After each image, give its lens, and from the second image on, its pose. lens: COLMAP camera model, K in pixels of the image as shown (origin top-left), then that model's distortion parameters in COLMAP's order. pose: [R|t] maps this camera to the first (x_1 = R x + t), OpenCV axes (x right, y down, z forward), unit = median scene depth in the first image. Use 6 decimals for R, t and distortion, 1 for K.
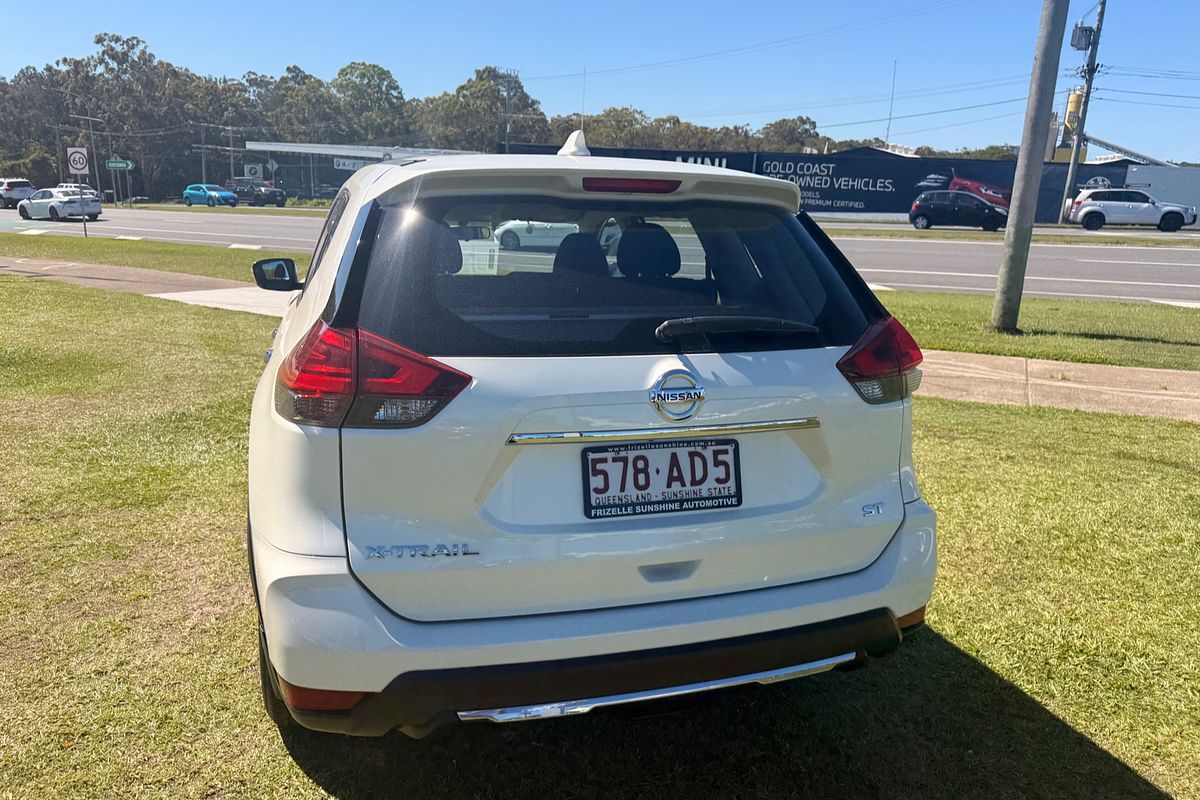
lens RADIAL K [[867.5, 0, 593.5], [0, 867.5, 401.2], [0, 0, 1]] dist [0.075907, -0.086584]
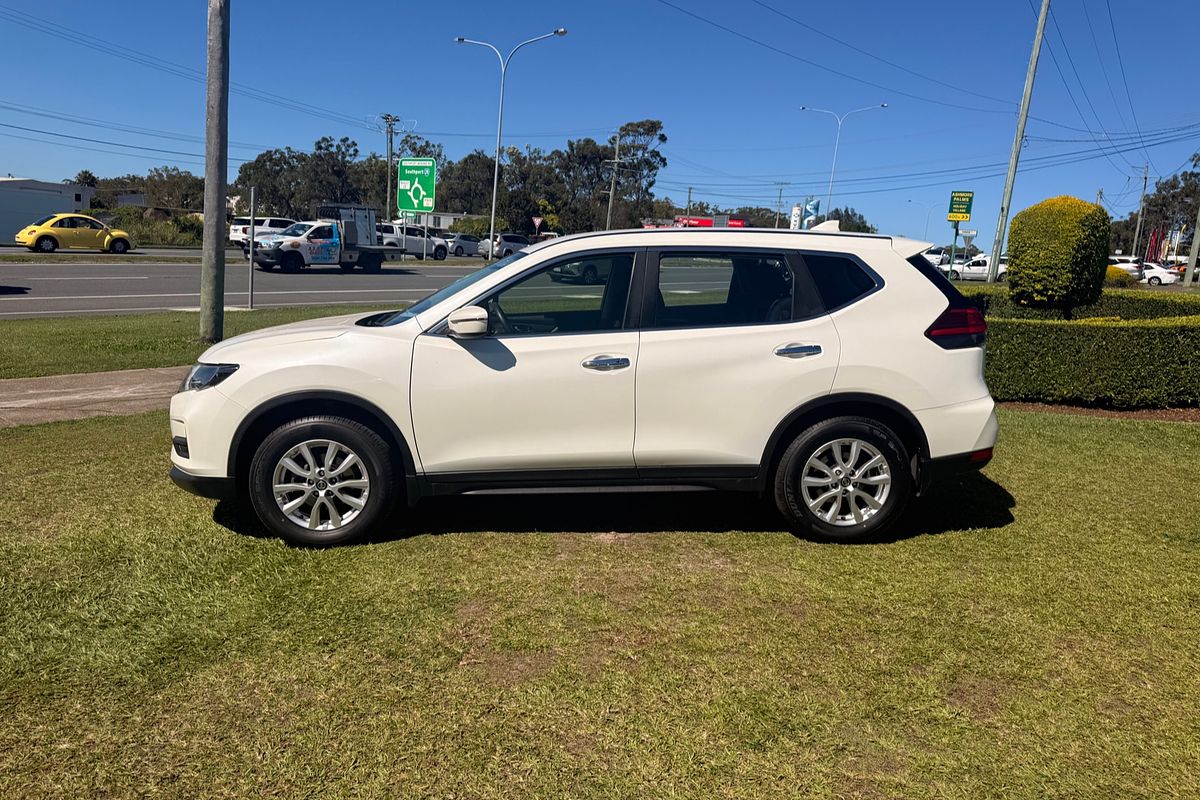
lens RADIAL K [[866.5, 0, 600.0], [0, 866.5, 400.0], [0, 0, 1]] dist [0.140333, -0.236814]
pose [[0.230728, -0.184439, 0.955378, -2.799172], [0.196598, 0.970456, 0.139871, -0.363571], [-0.952950, 0.155553, 0.260172, 1.299232]]
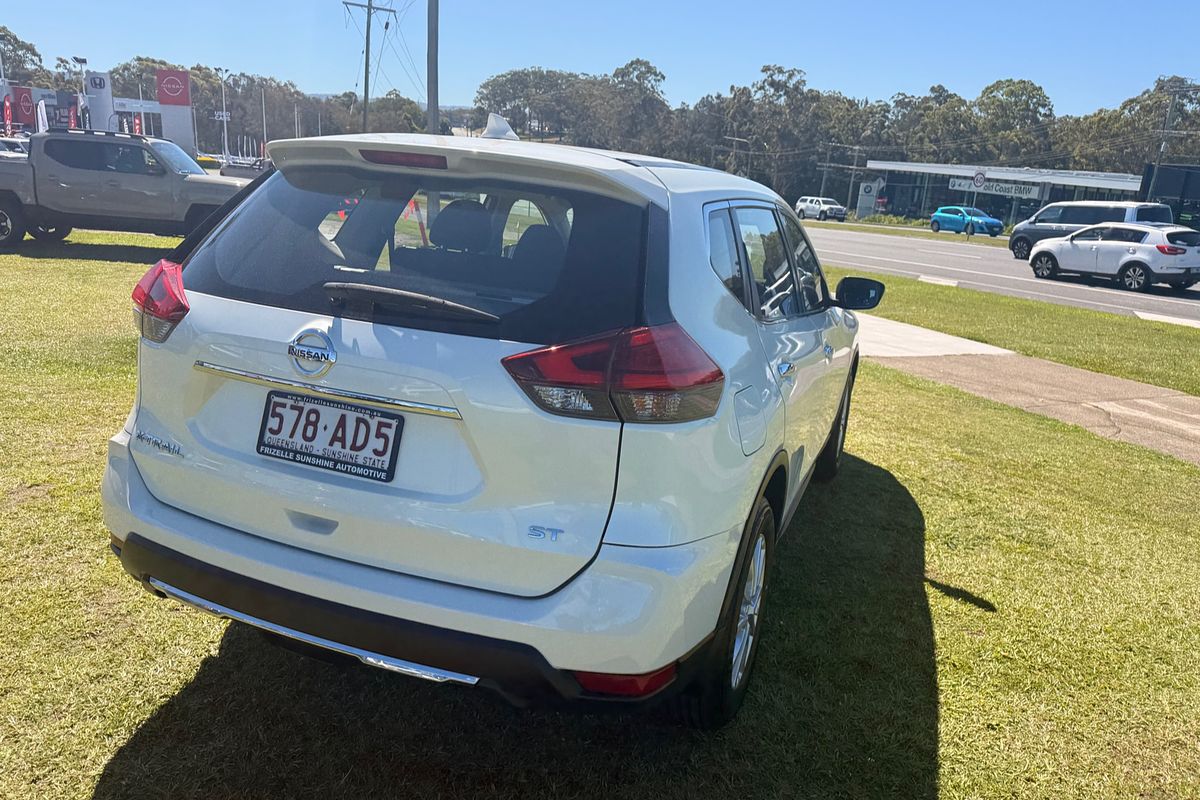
lens RADIAL K [[867.5, 0, 593.5], [0, 867.5, 401.2], [0, 0, 1]] dist [0.075907, -0.086584]
pose [[0.773488, 0.186210, -0.605840, 0.927275], [-0.199455, 0.978817, 0.046200, -0.061582], [0.601609, 0.085102, 0.794244, 0.348118]]
